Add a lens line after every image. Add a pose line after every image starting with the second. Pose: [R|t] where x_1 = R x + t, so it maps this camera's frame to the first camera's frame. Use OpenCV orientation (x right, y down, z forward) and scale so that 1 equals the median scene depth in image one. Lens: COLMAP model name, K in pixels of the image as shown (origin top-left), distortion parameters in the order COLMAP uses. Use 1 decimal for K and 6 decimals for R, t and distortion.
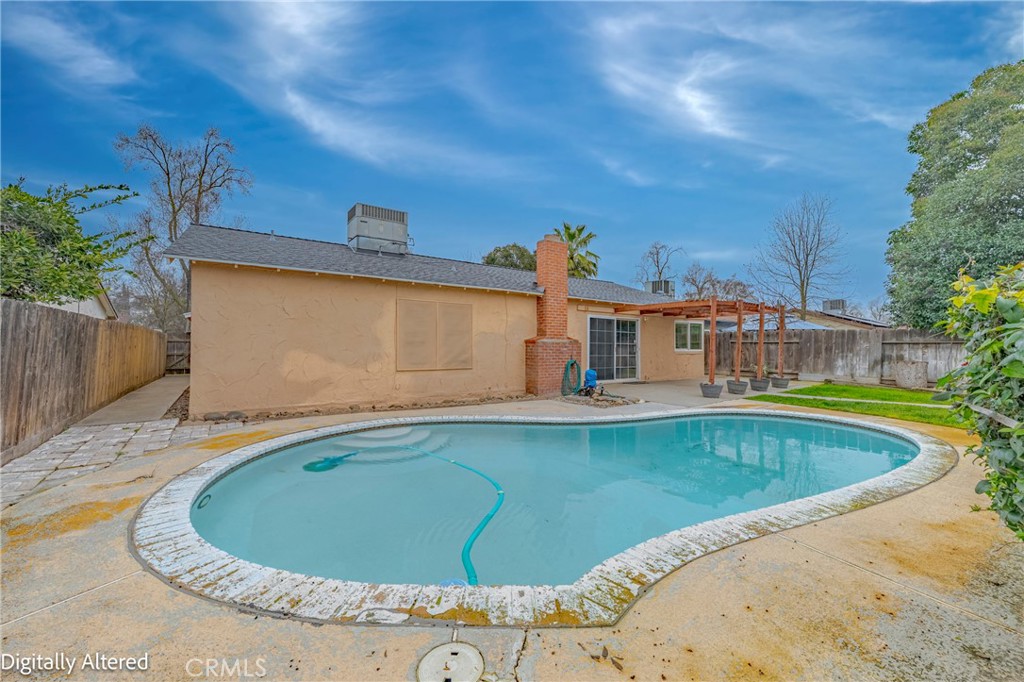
lens RADIAL K [[406.6, 0, 512.0], [0, 406.6, 341.0], [0, 0, 1]] dist [0.000072, -0.000052]
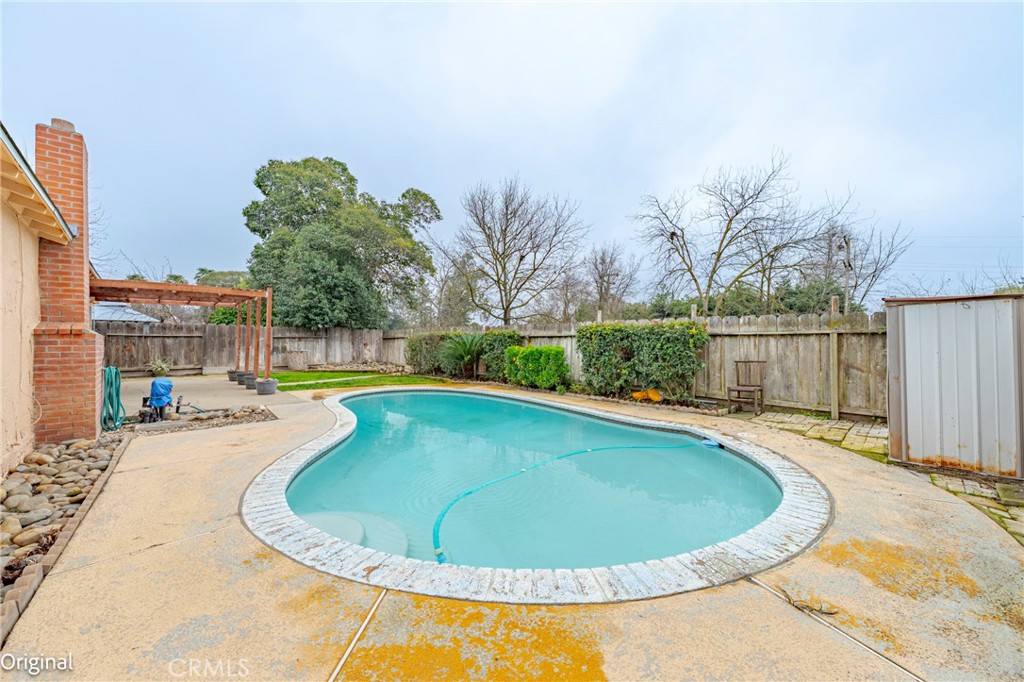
lens RADIAL K [[406.6, 0, 512.0], [0, 406.6, 341.0], [0, 0, 1]] dist [0.000072, -0.000052]
pose [[-0.138733, -0.006704, 0.990307, -1.690558], [-0.009914, 0.999936, 0.005381, 0.009221], [-0.990280, -0.009071, -0.138791, 1.788954]]
